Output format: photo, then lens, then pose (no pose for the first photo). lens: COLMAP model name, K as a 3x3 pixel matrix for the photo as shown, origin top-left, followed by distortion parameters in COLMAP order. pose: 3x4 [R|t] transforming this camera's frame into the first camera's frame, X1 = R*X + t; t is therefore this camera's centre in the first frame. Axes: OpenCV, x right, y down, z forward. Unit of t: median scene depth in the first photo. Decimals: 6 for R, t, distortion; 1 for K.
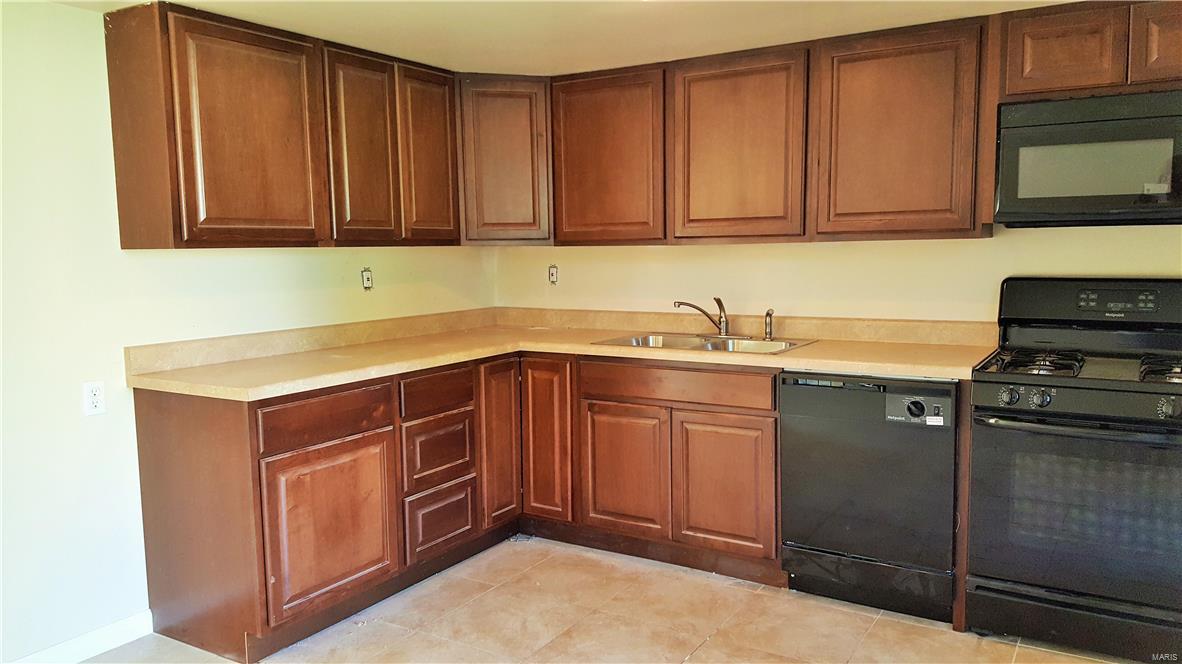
lens RADIAL K [[861.6, 0, 591.1], [0, 861.6, 356.2], [0, 0, 1]] dist [0.074970, -0.011617]
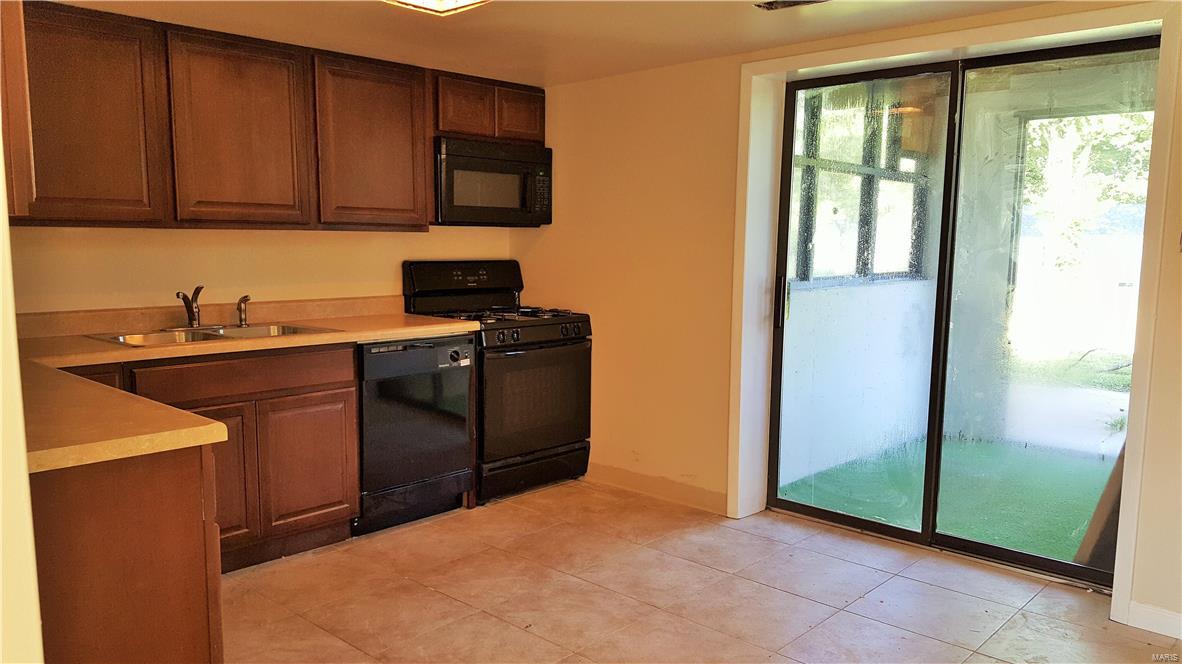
lens RADIAL K [[861.6, 0, 616.4], [0, 861.6, 356.8], [0, 0, 1]] dist [0.074970, -0.011617]
pose [[0.192453, -0.123954, 0.973446, -0.804120], [0.113872, 0.988110, 0.103309, -0.044809], [-0.974677, 0.090966, 0.204279, 0.422475]]
